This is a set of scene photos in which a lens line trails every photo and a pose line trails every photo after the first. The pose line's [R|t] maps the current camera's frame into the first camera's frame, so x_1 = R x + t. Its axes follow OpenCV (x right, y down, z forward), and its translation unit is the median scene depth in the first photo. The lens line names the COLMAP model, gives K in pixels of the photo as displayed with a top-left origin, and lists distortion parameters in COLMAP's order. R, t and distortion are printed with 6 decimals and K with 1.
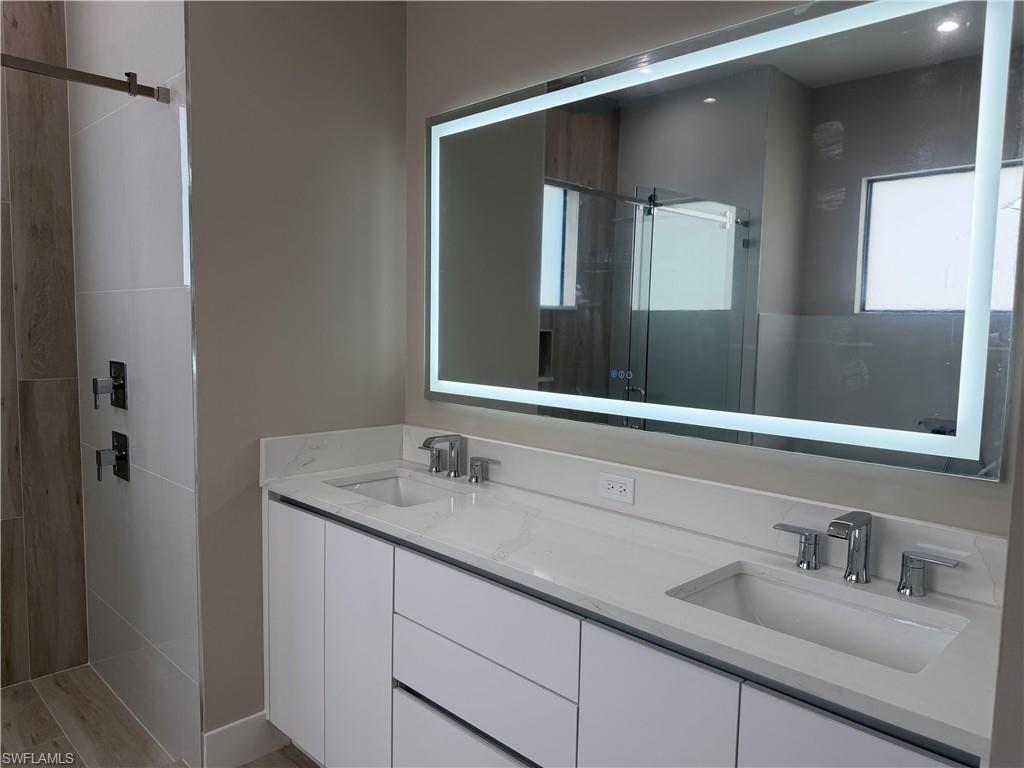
lens RADIAL K [[733.8, 0, 503.2], [0, 733.8, 392.1], [0, 0, 1]] dist [0.062190, -0.051452]
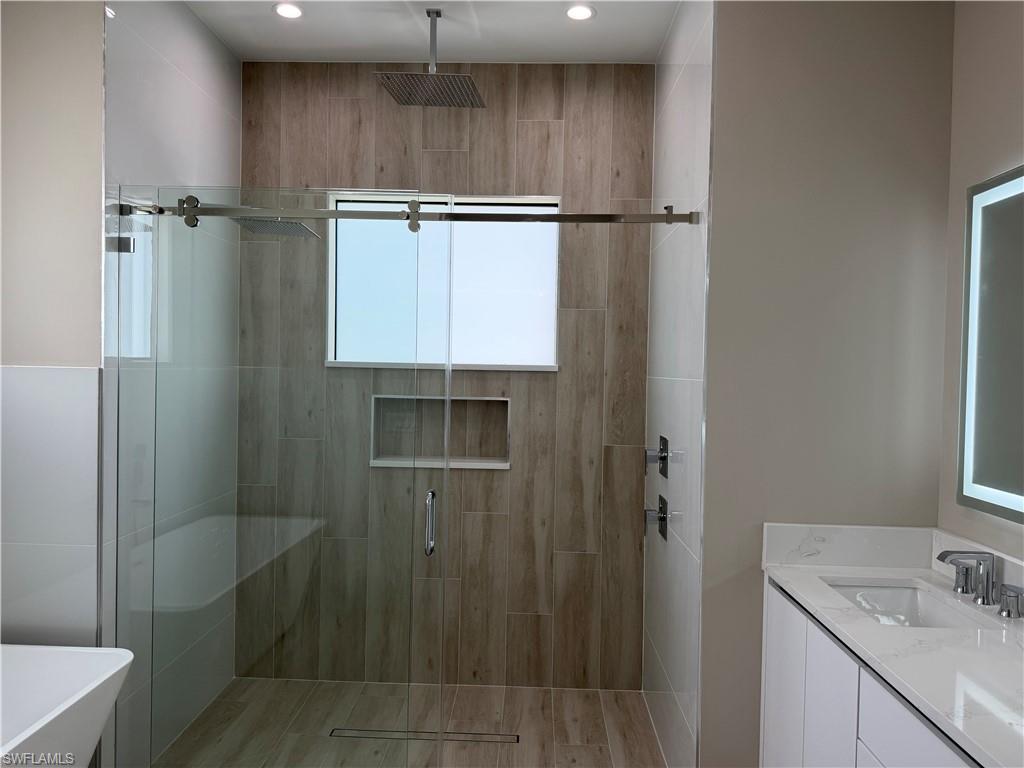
lens RADIAL K [[733.8, 0, 504.6], [0, 733.8, 386.1], [0, 0, 1]] dist [0.062190, -0.051452]
pose [[0.689170, 0.013182, -0.724480, 0.161005], [-0.073674, 0.995928, -0.051962, -0.043891], [0.720845, 0.089186, 0.687334, 0.003222]]
